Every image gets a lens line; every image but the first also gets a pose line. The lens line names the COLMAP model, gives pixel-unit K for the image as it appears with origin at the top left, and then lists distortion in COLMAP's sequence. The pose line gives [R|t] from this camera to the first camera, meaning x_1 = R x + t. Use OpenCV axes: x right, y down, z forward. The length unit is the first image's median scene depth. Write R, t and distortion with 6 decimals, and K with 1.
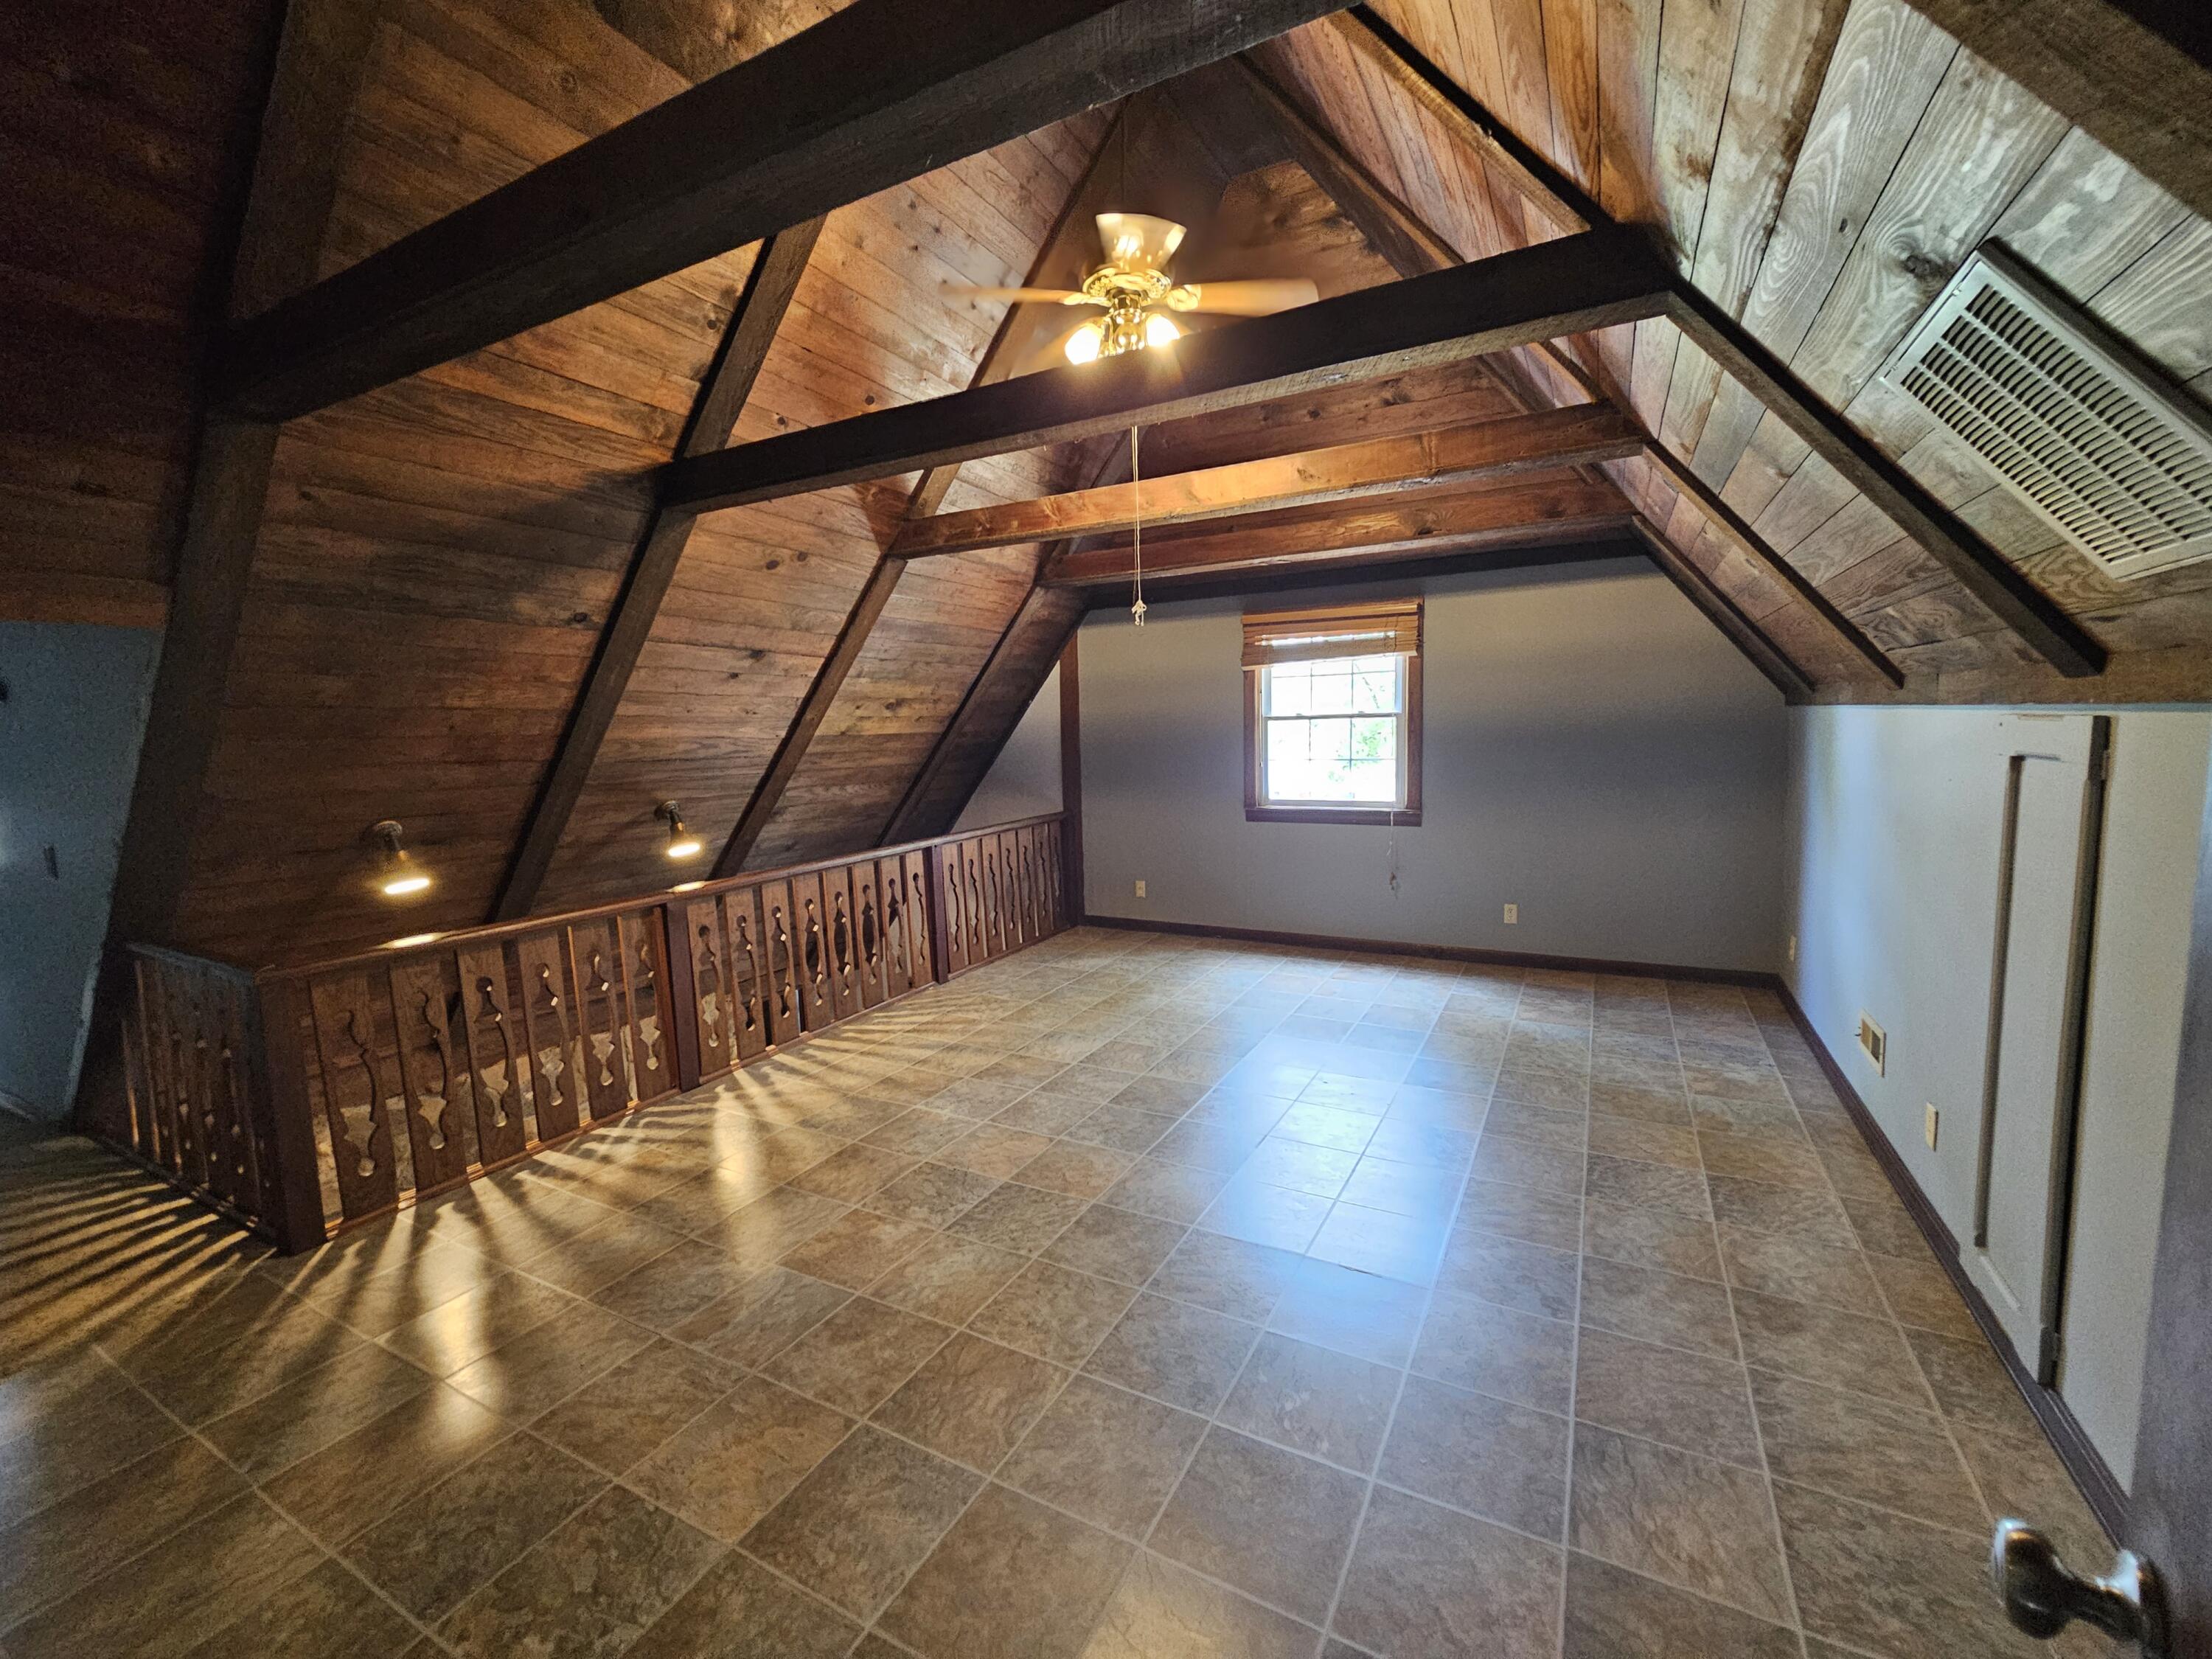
lens RADIAL K [[909.5, 0, 1114.6], [0, 909.5, 826.9], [0, 0, 1]] dist [-0.005633, 0.002095]
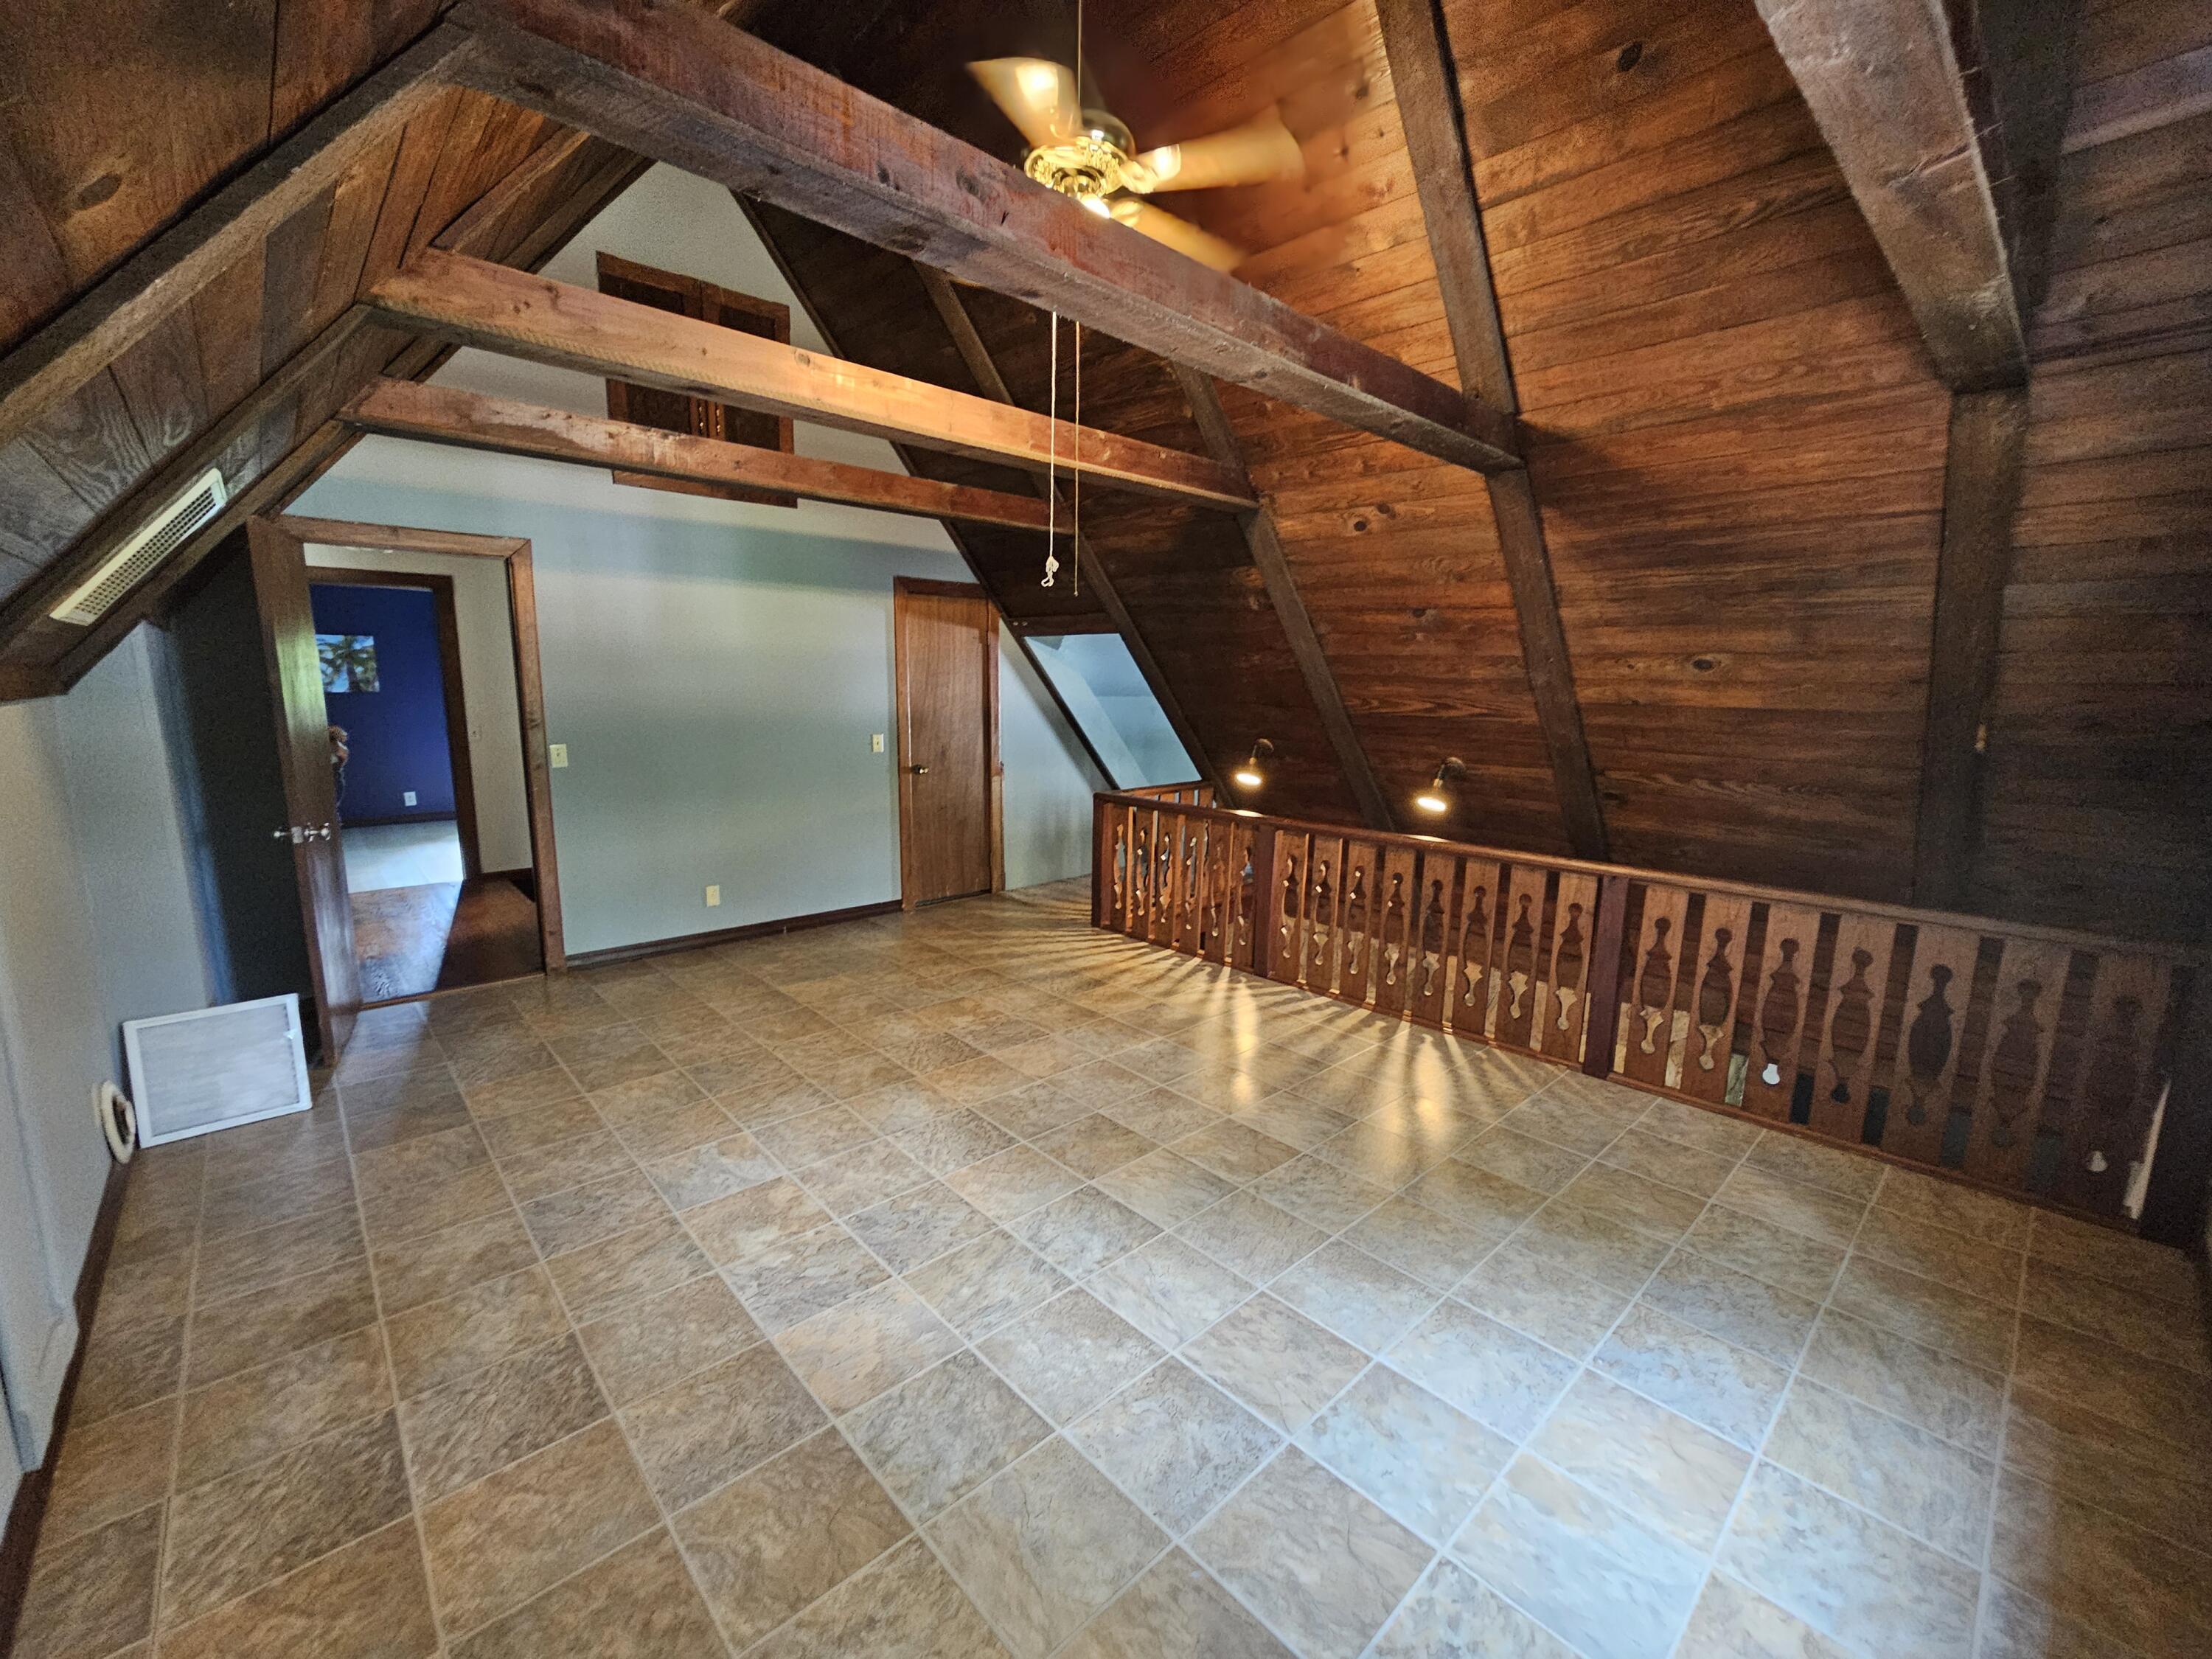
lens RADIAL K [[909.5, 0, 1114.6], [0, 909.5, 826.9], [0, 0, 1]] dist [-0.005633, 0.002095]
pose [[-0.321642, 0.177276, -0.930118, 0.693781], [-0.109468, 0.968768, 0.222497, -0.160045], [0.940512, 0.173382, -0.292190, 1.085765]]
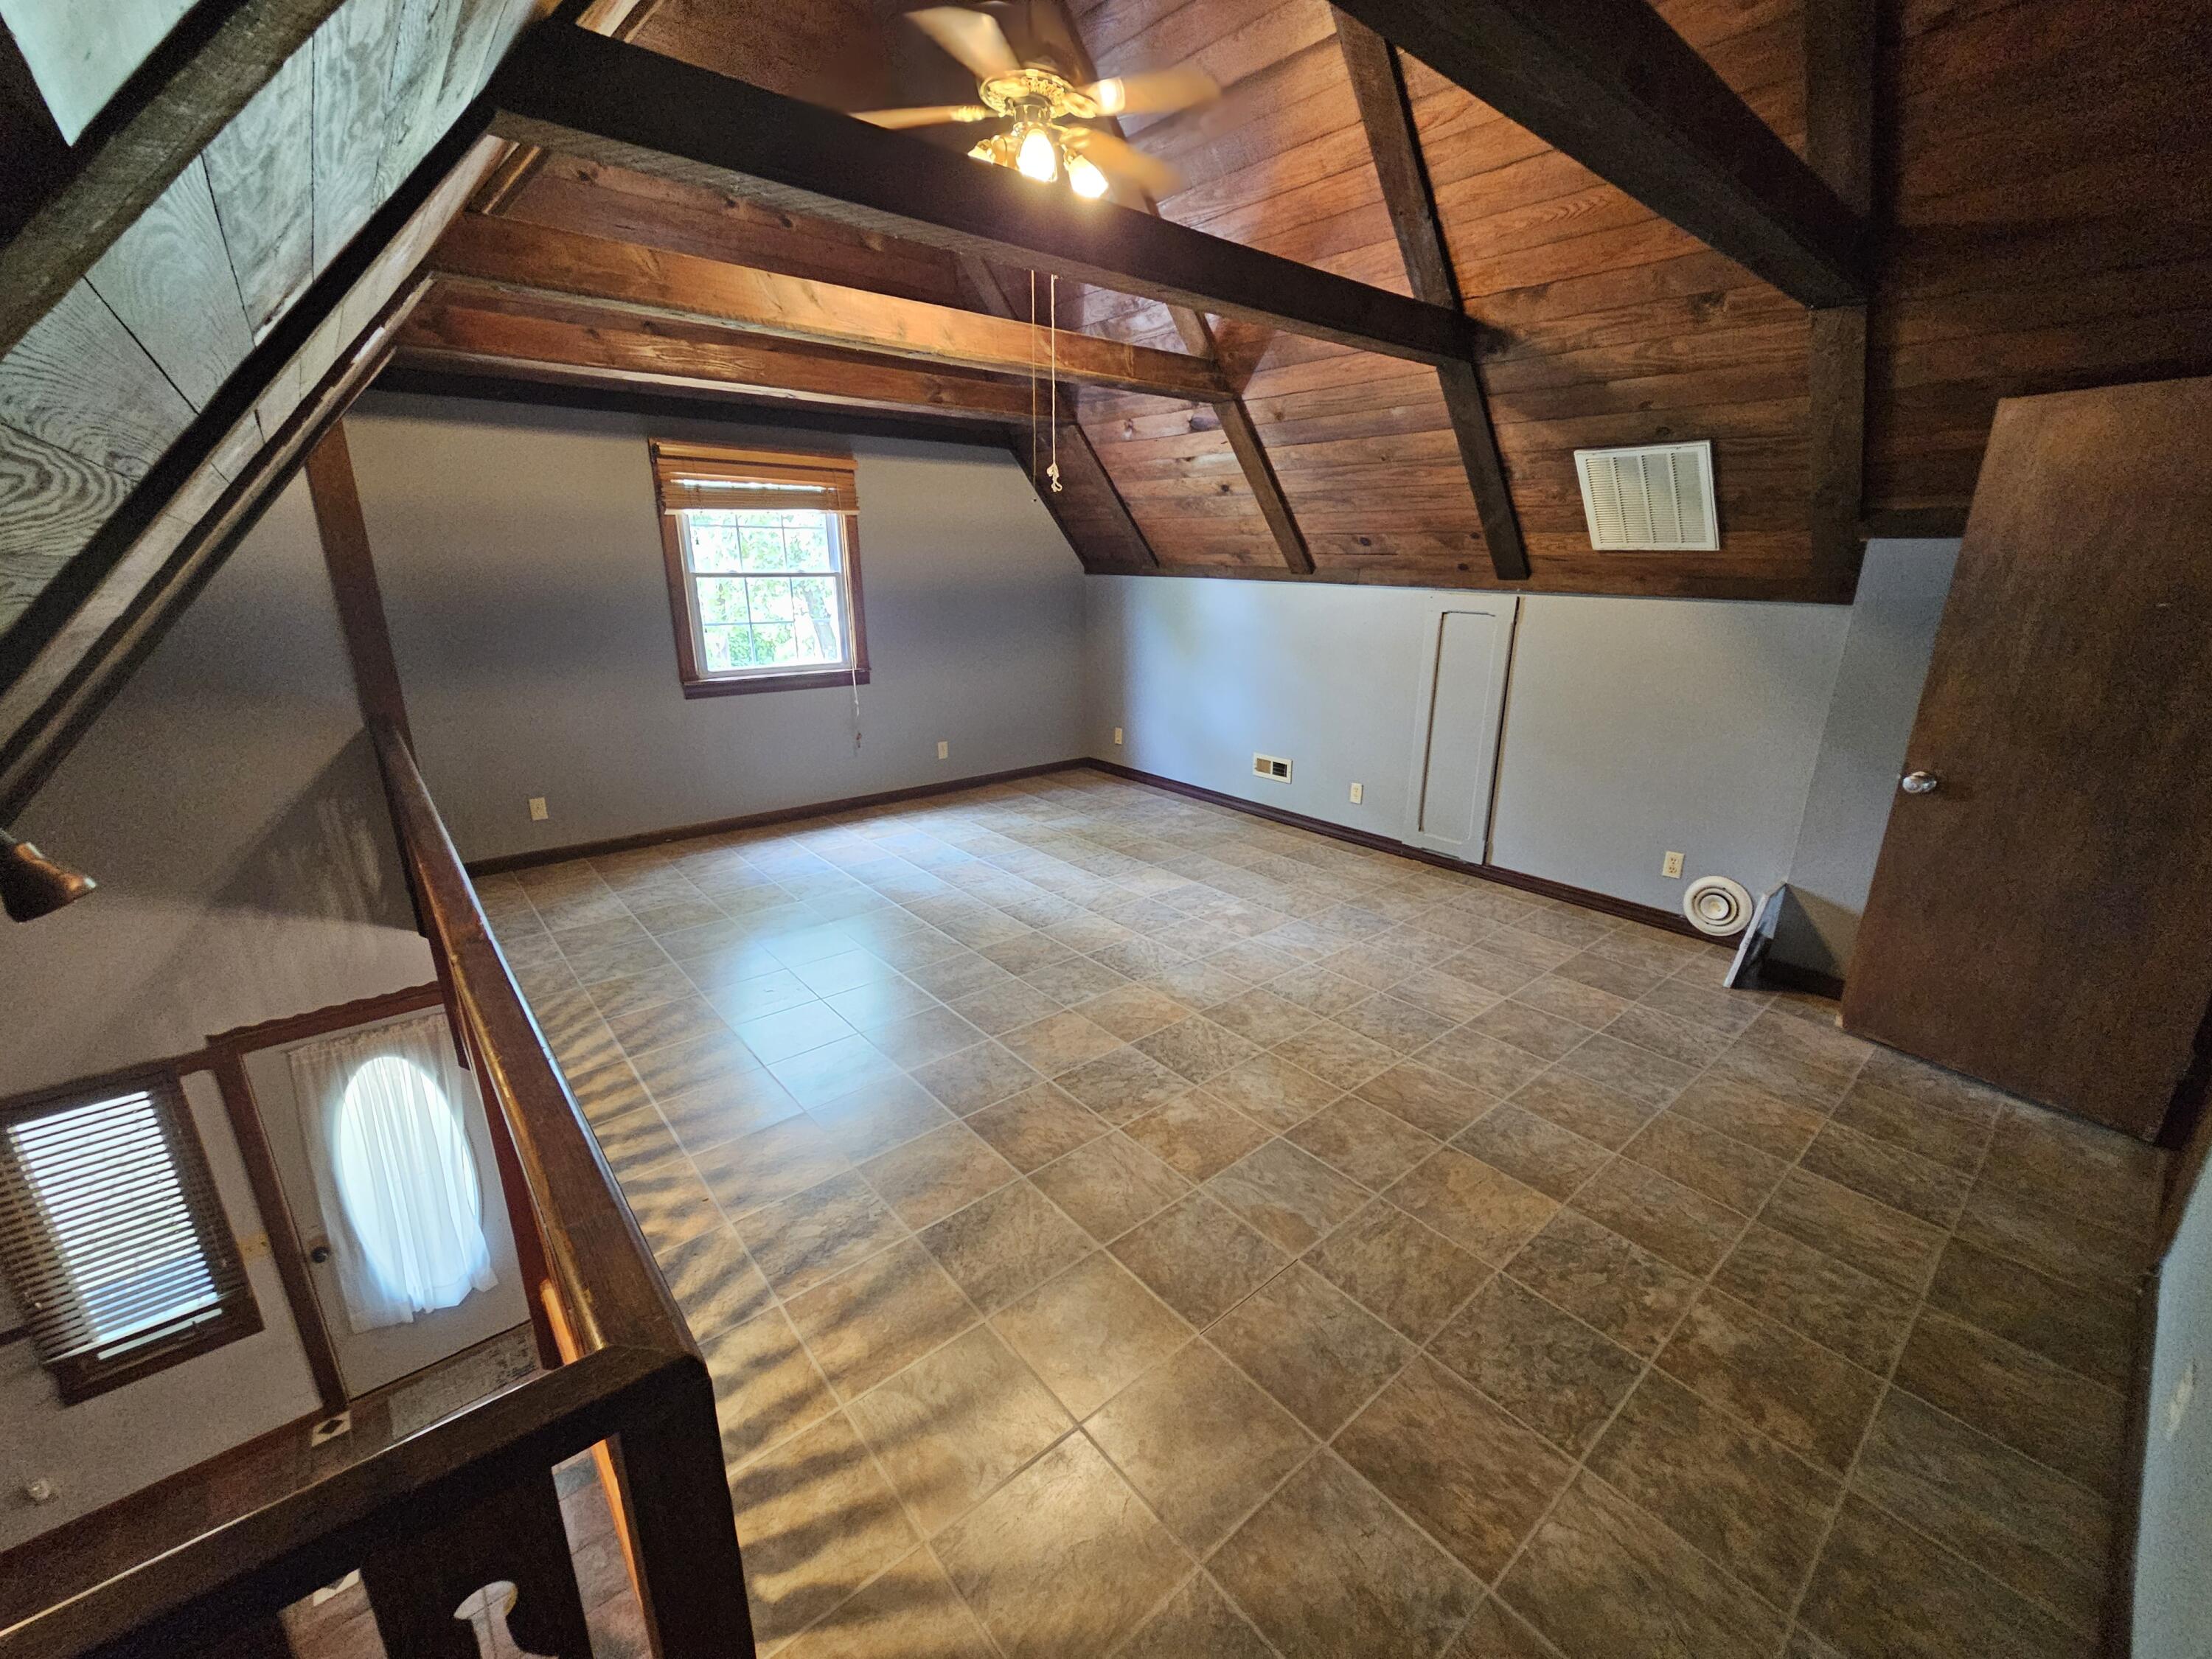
lens RADIAL K [[909.5, 0, 1114.6], [0, 909.5, 826.9], [0, 0, 1]] dist [-0.005633, 0.002095]
pose [[0.364081, -0.238503, 0.900312, -0.741634], [0.086469, 0.971137, 0.222298, -0.065793], [-0.927345, -0.003085, 0.374195, 0.456917]]
